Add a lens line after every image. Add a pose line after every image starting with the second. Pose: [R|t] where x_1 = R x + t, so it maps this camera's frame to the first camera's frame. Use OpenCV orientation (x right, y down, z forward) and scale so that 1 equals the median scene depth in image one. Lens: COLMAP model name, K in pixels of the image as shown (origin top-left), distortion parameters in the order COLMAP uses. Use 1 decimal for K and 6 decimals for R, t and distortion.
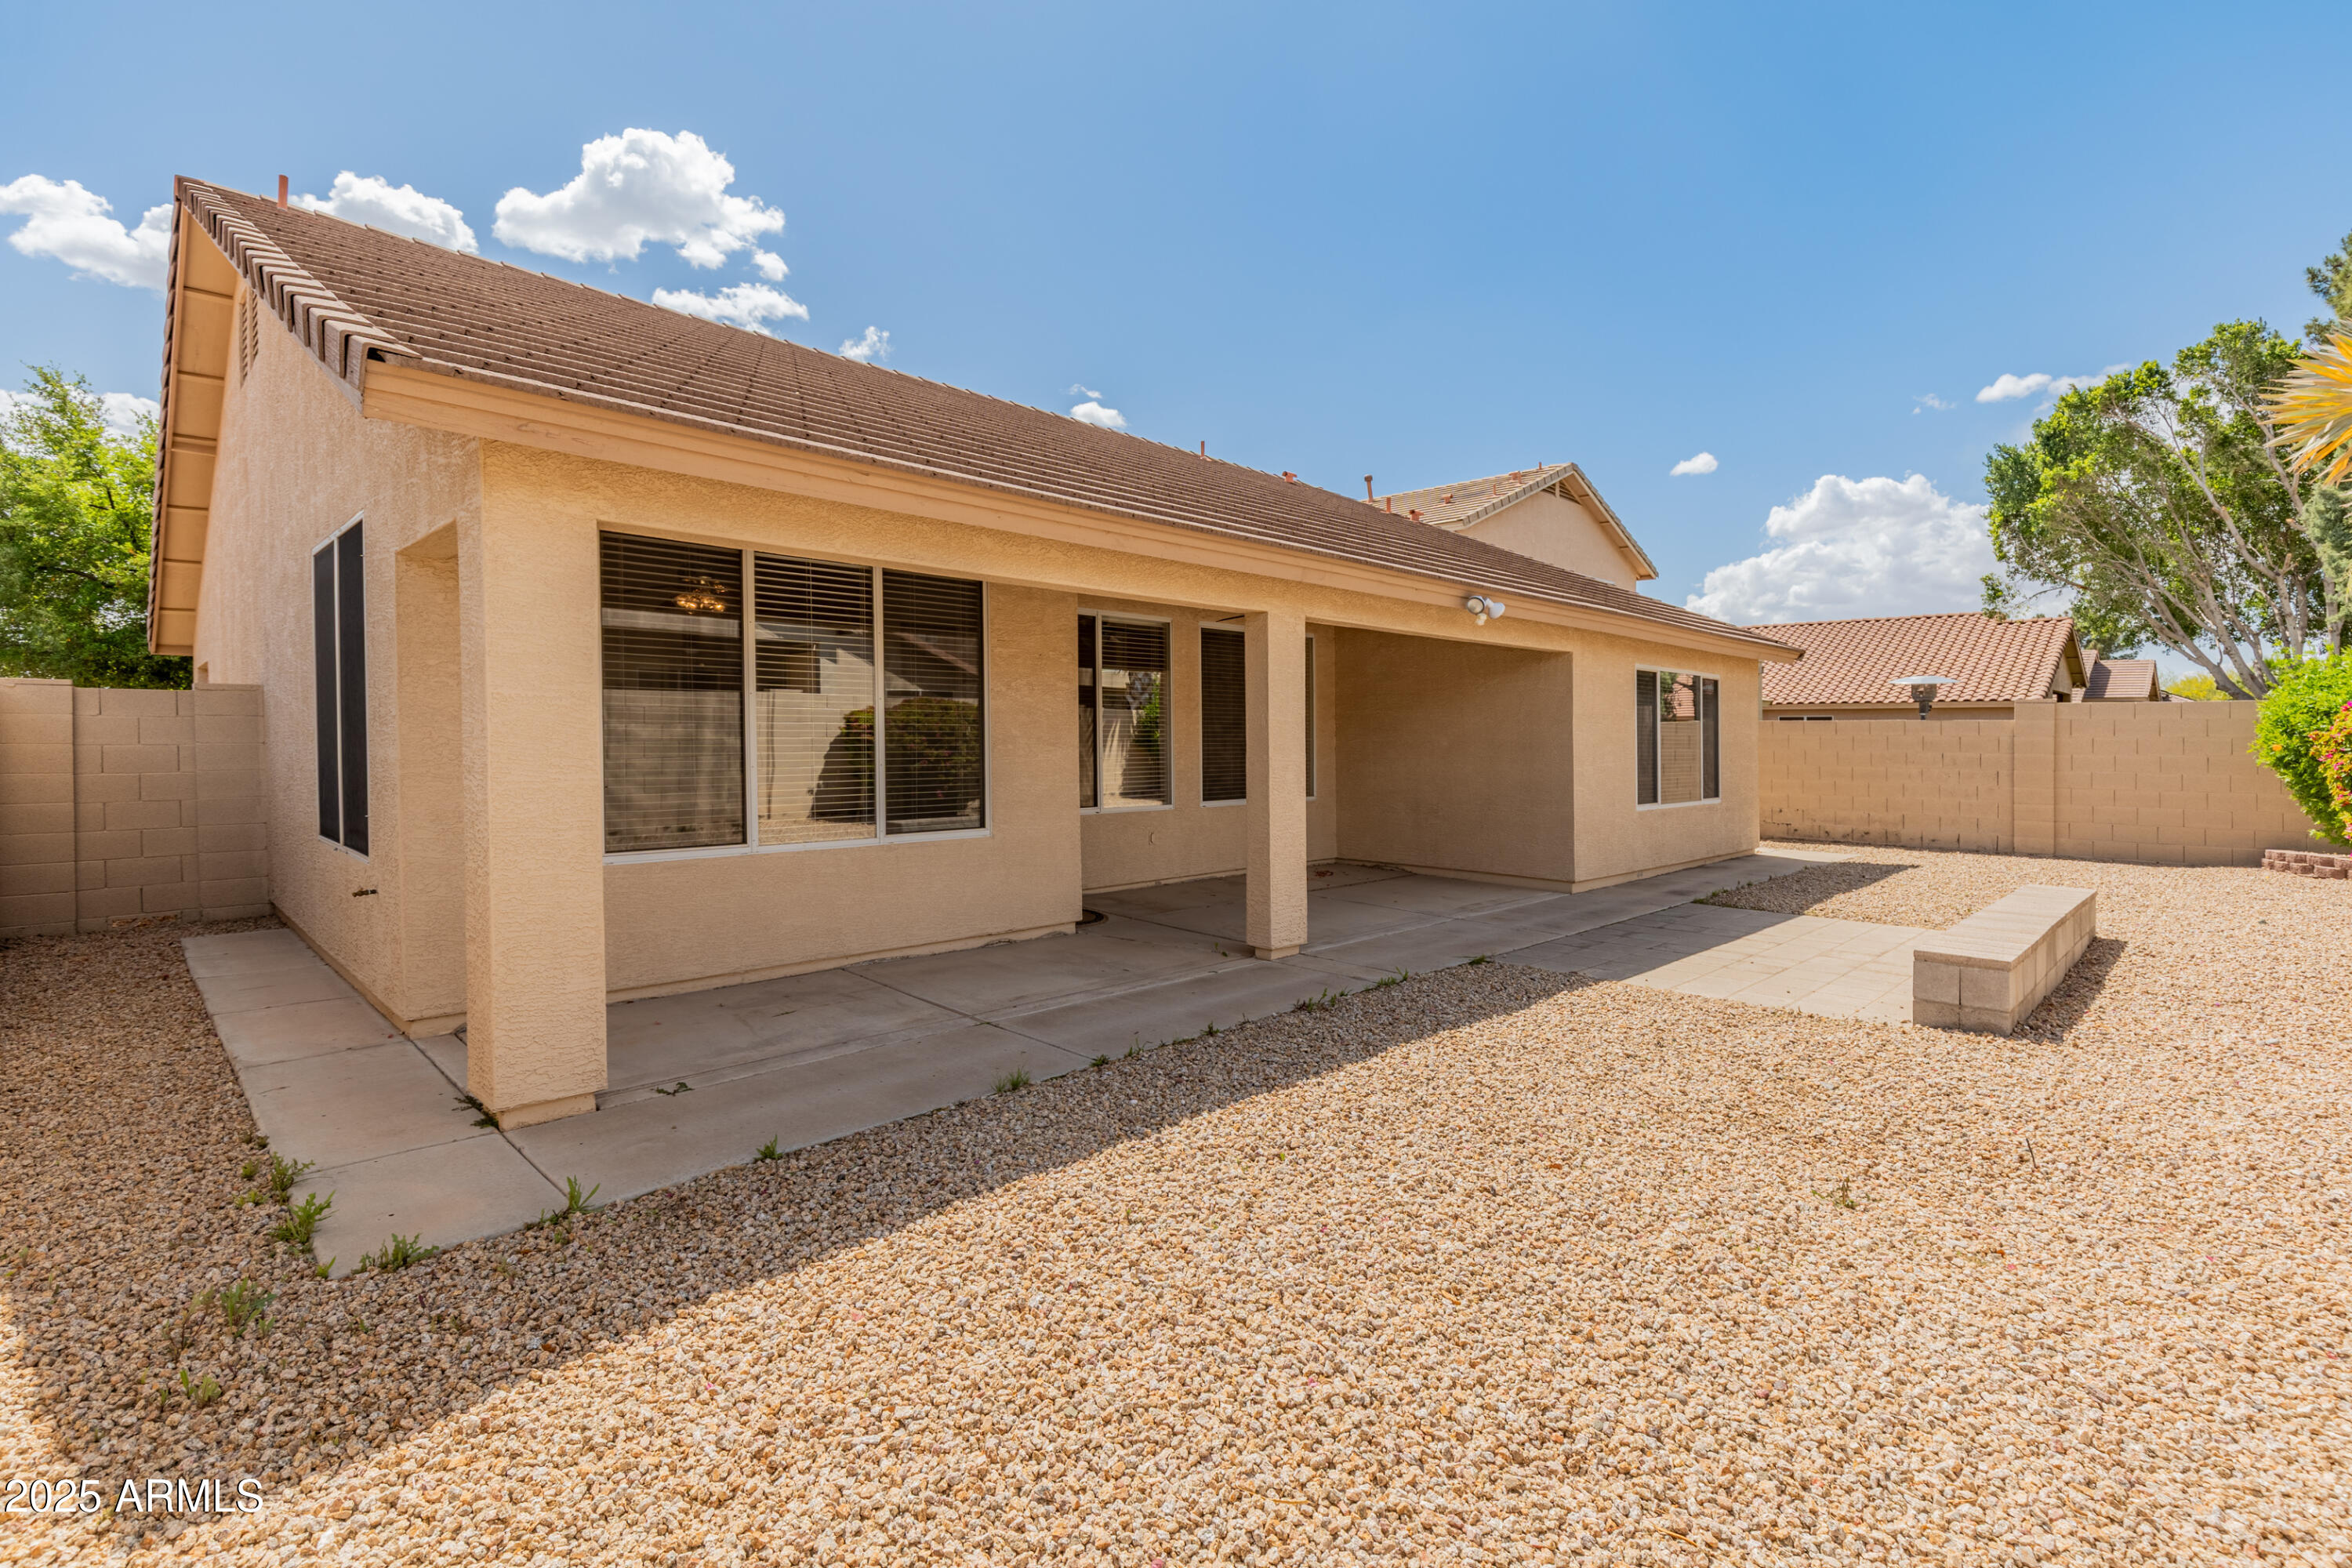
lens RADIAL K [[1100.3, 0, 1193.1], [0, 1100.3, 743.0], [0, 0, 1]] dist [0.010241, -0.002561]
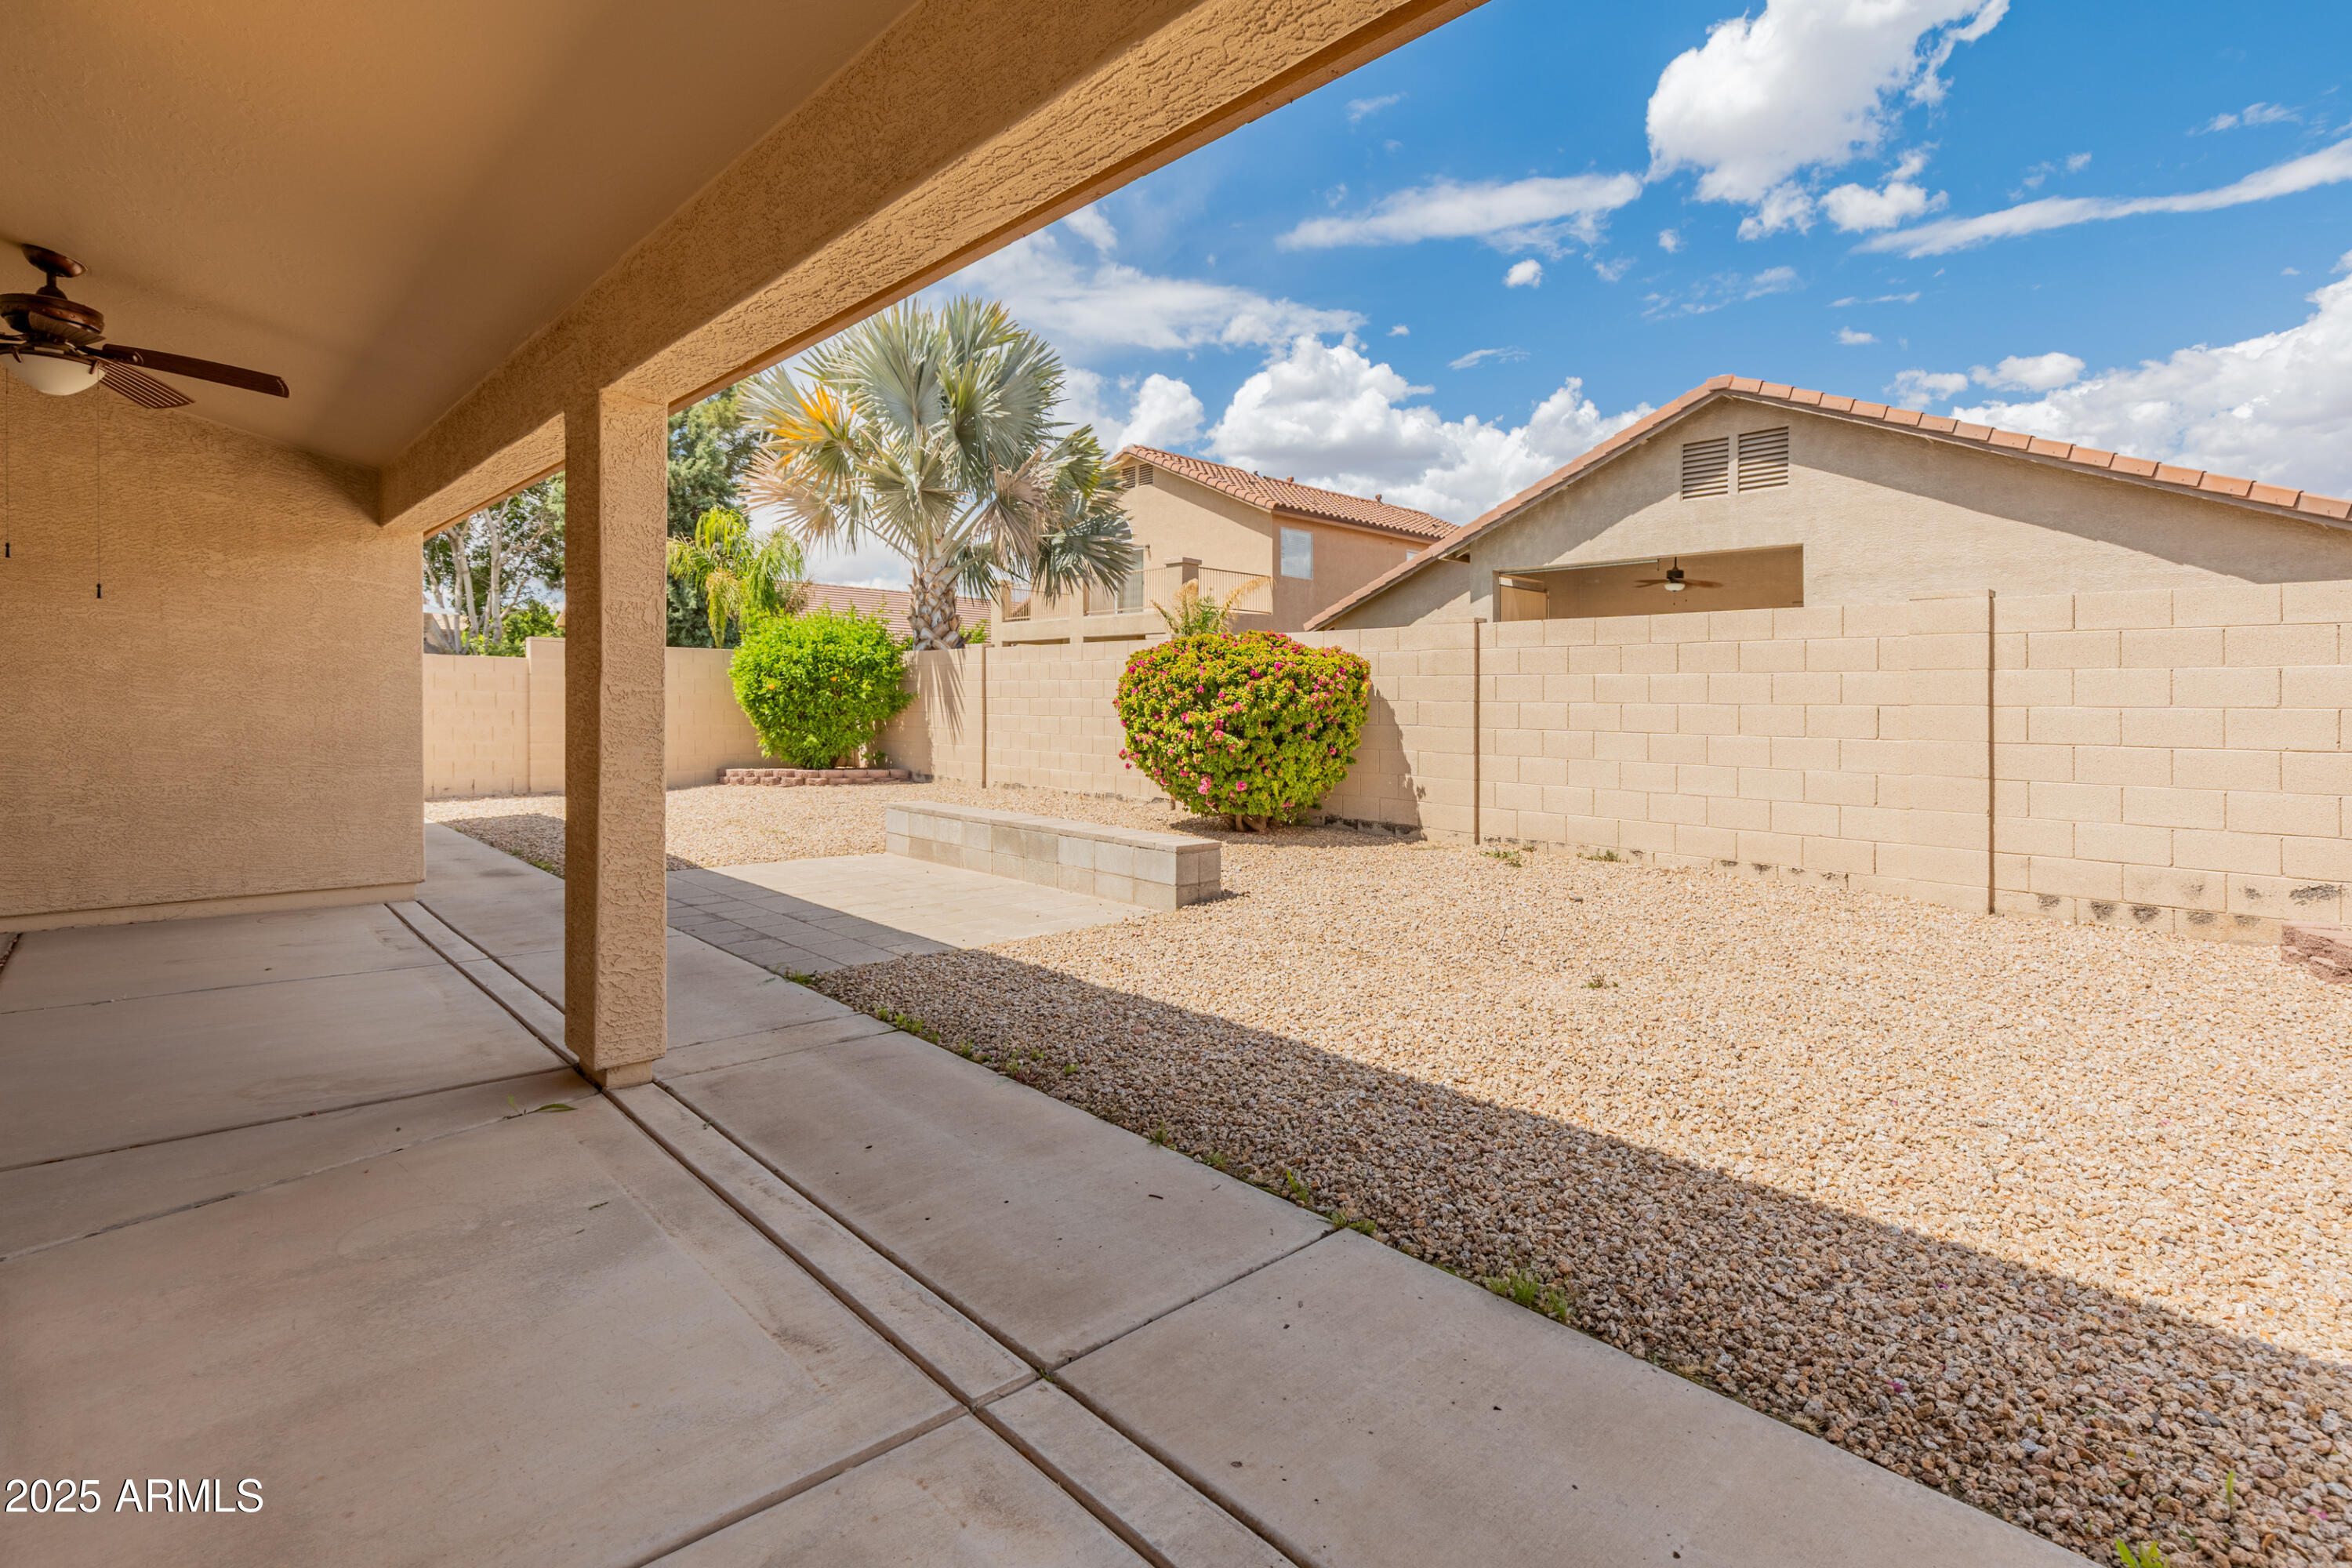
lens RADIAL K [[1100.3, 0, 1188.9], [0, 1100.3, 745.9], [0, 0, 1]] dist [0.010241, -0.002561]
pose [[0.023519, -0.045199, 0.998701, -0.285259], [-0.008016, 0.998937, 0.045399, 0.009575], [-0.999691, -0.009074, 0.023132, 0.480138]]
